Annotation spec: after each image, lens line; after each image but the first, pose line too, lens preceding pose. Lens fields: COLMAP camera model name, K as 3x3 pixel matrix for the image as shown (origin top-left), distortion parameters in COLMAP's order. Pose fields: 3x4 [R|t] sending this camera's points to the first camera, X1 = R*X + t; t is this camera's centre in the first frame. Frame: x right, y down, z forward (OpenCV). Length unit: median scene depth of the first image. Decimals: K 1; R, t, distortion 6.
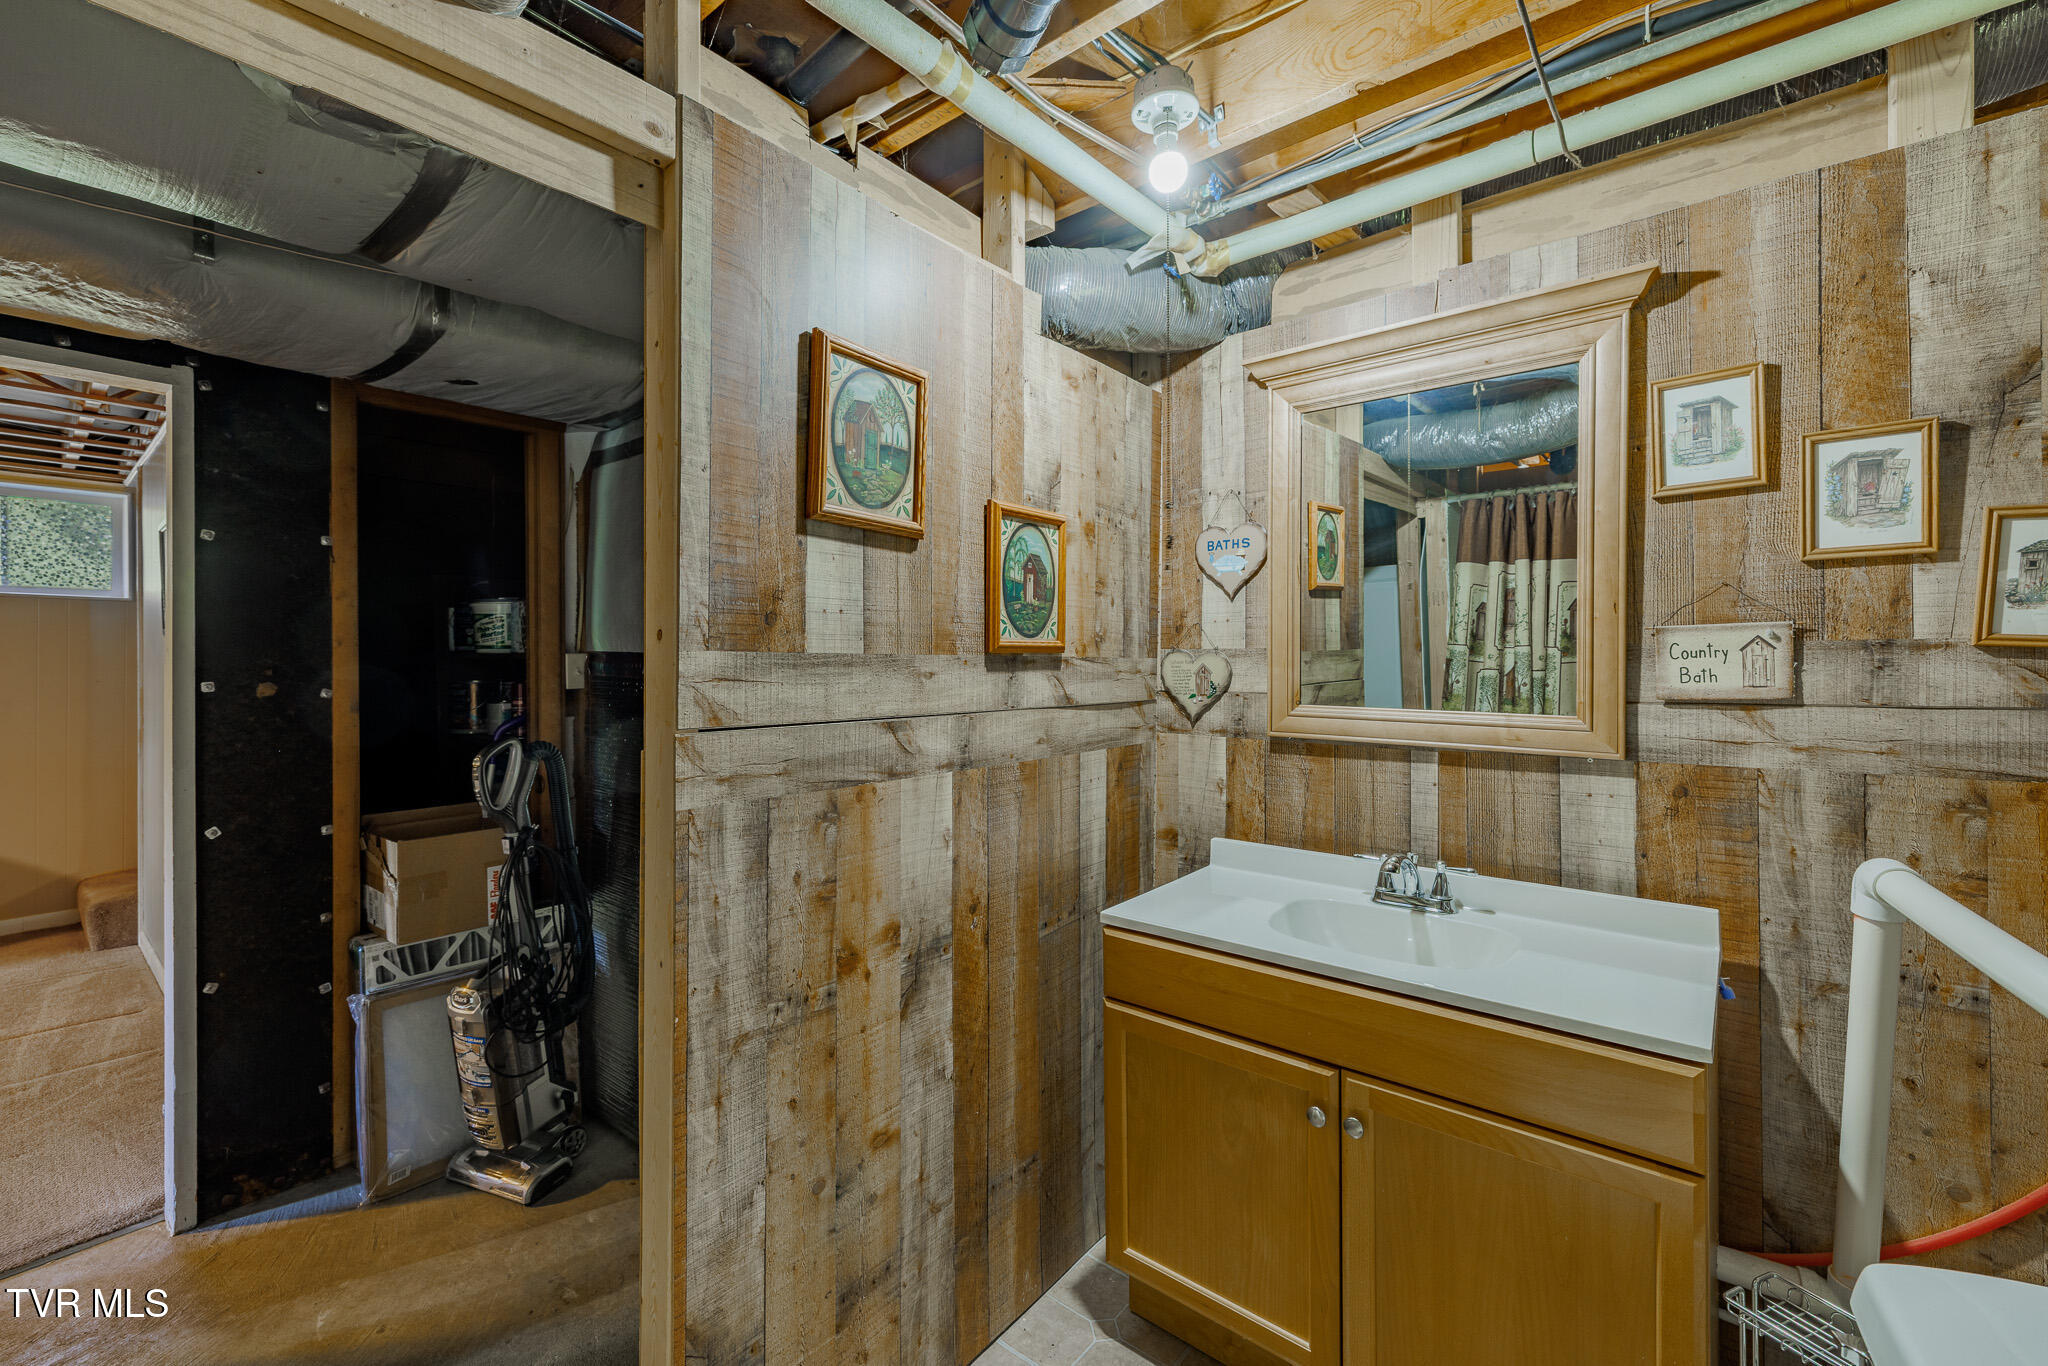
lens RADIAL K [[863.9, 0, 1025.8], [0, 863.9, 670.2], [0, 0, 1]] dist [0.000936, -0.000022]
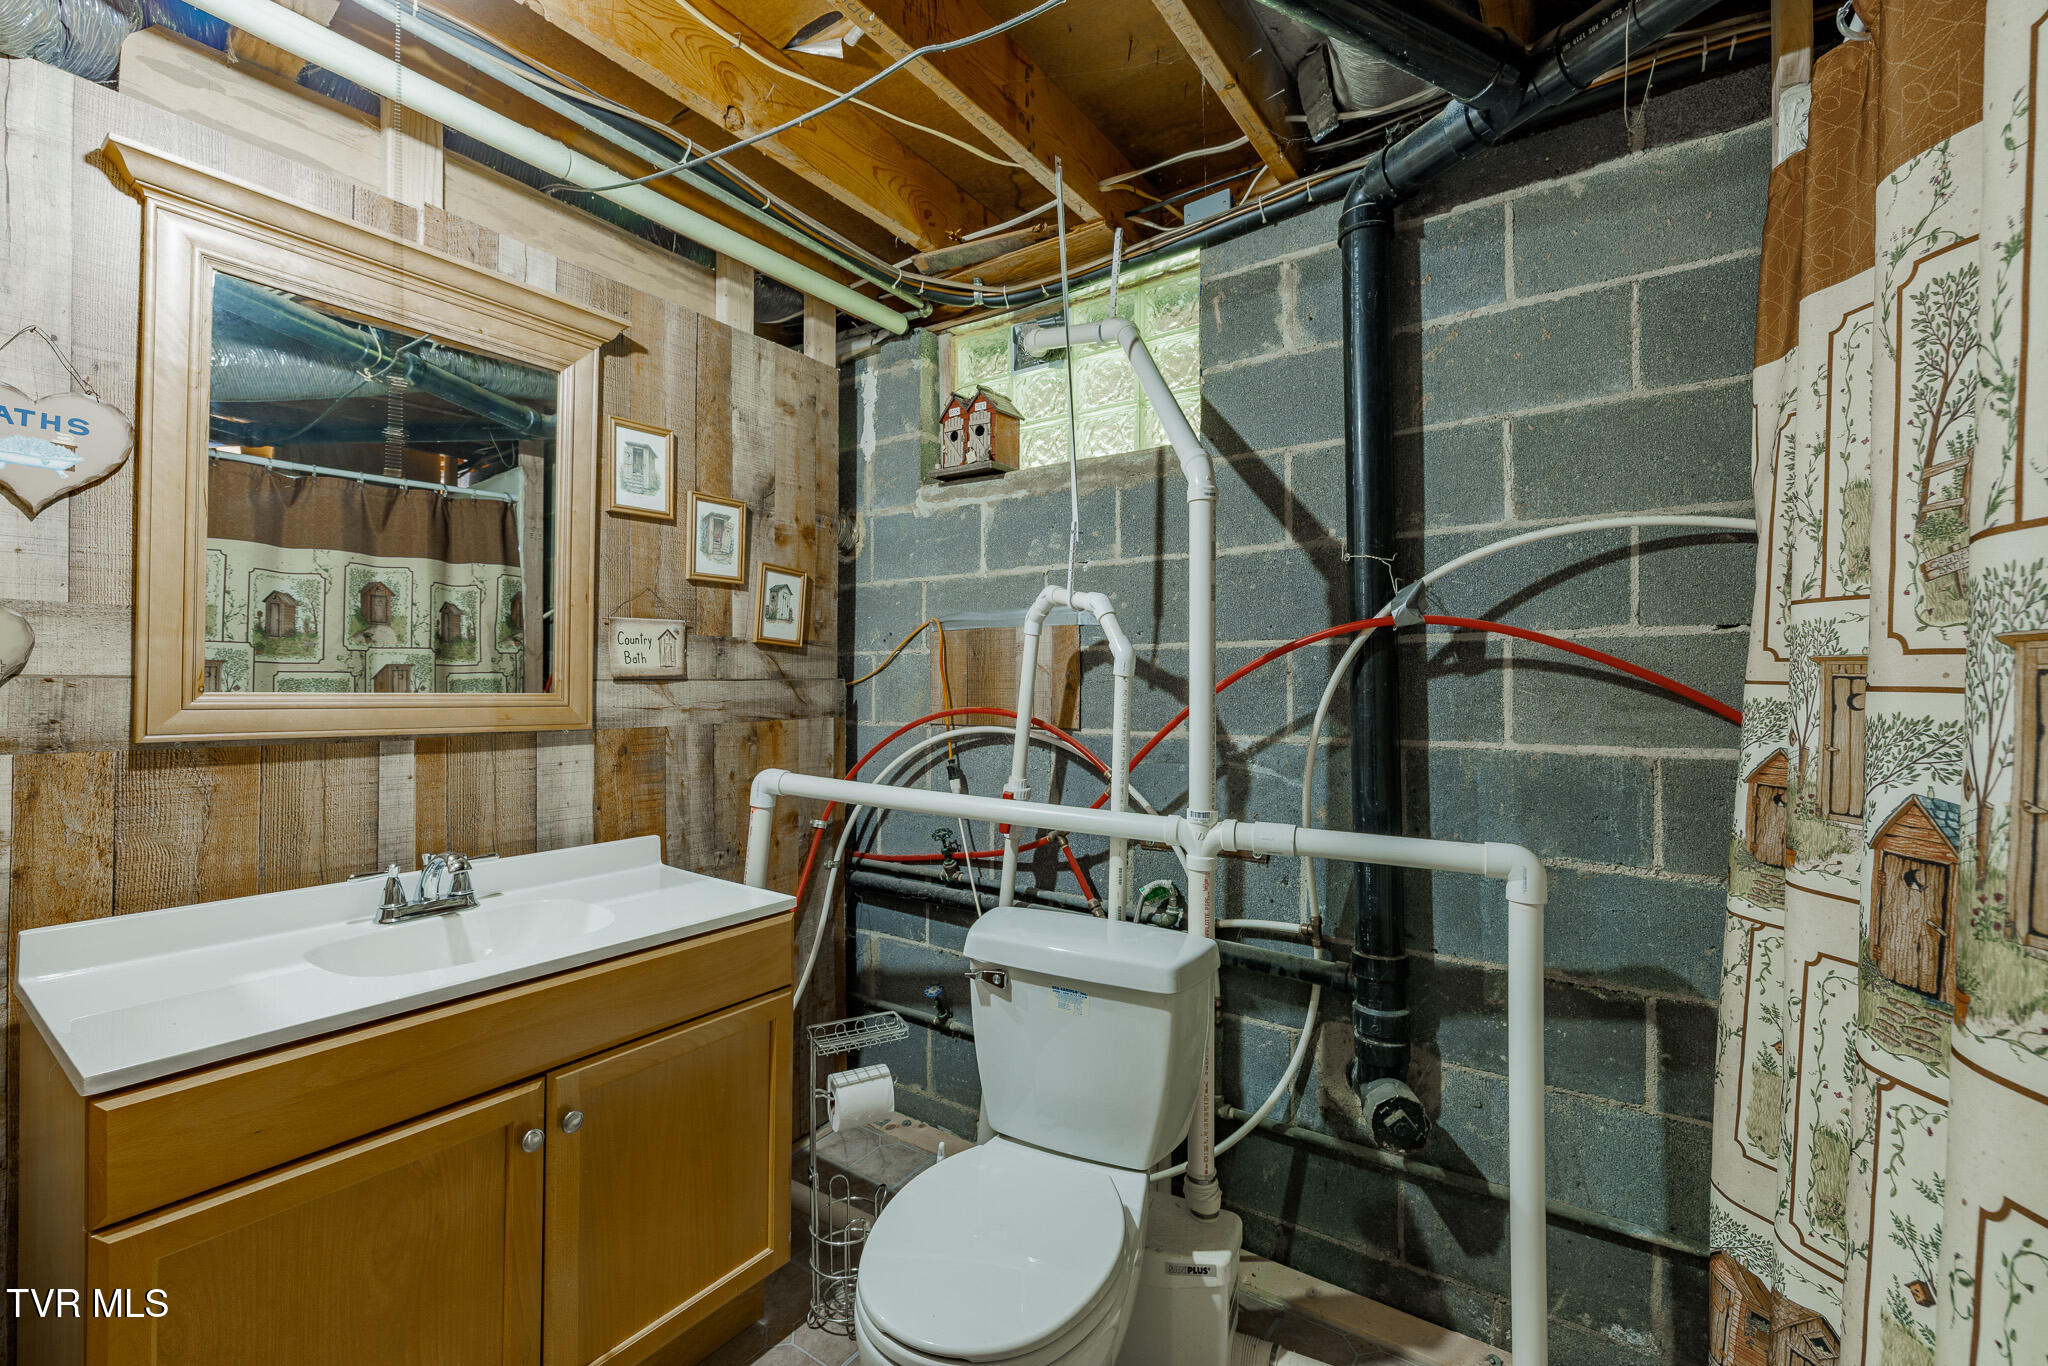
lens RADIAL K [[863.9, 0, 1025.8], [0, 863.9, 670.2], [0, 0, 1]] dist [0.000936, -0.000022]
pose [[-0.088131, 0.005064, 0.996096, -0.527501], [-0.008137, 0.999950, -0.005804, 0.026230], [-0.996076, -0.008617, -0.088086, 0.518596]]
